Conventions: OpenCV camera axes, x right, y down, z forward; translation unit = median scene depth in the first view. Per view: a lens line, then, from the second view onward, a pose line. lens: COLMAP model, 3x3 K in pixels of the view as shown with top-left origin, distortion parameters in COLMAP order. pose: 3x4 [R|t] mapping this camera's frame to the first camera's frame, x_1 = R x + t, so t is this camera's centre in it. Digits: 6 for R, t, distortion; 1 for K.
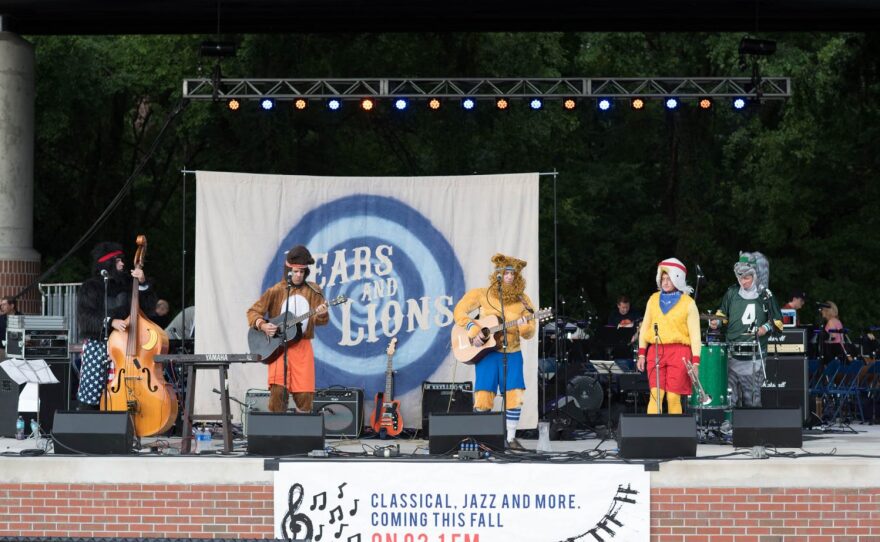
lens RADIAL K [[2108.8, 0, 440.0], [0, 2108.8, 271.0], [0, 0, 1]] dist [-0.056753, -0.302914]
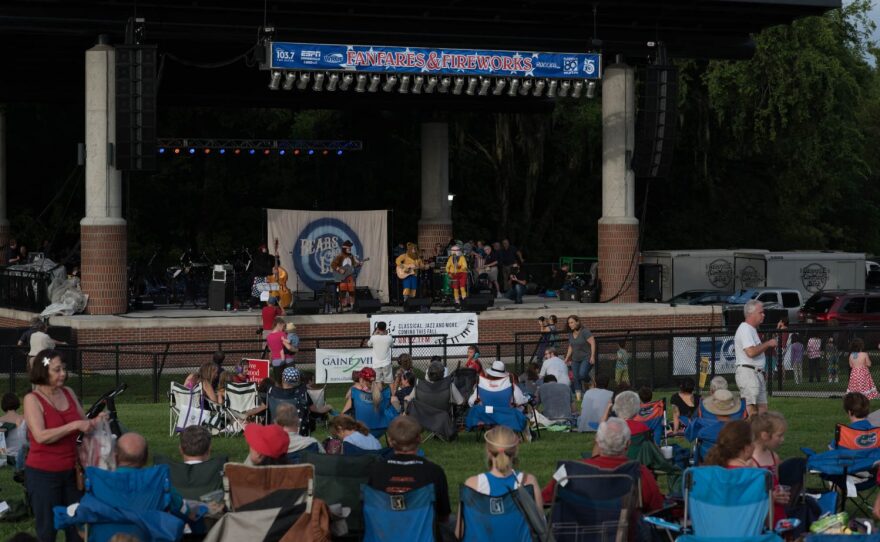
lens RADIAL K [[2108.8, 0, 440.0], [0, 2108.8, 271.0], [0, 0, 1]] dist [-0.056753, -0.302914]
pose [[0.883870, -0.015848, 0.467464, -1.181163], [-0.013036, 0.998203, 0.058490, -0.129071], [-0.467551, -0.057791, 0.882075, -1.467723]]
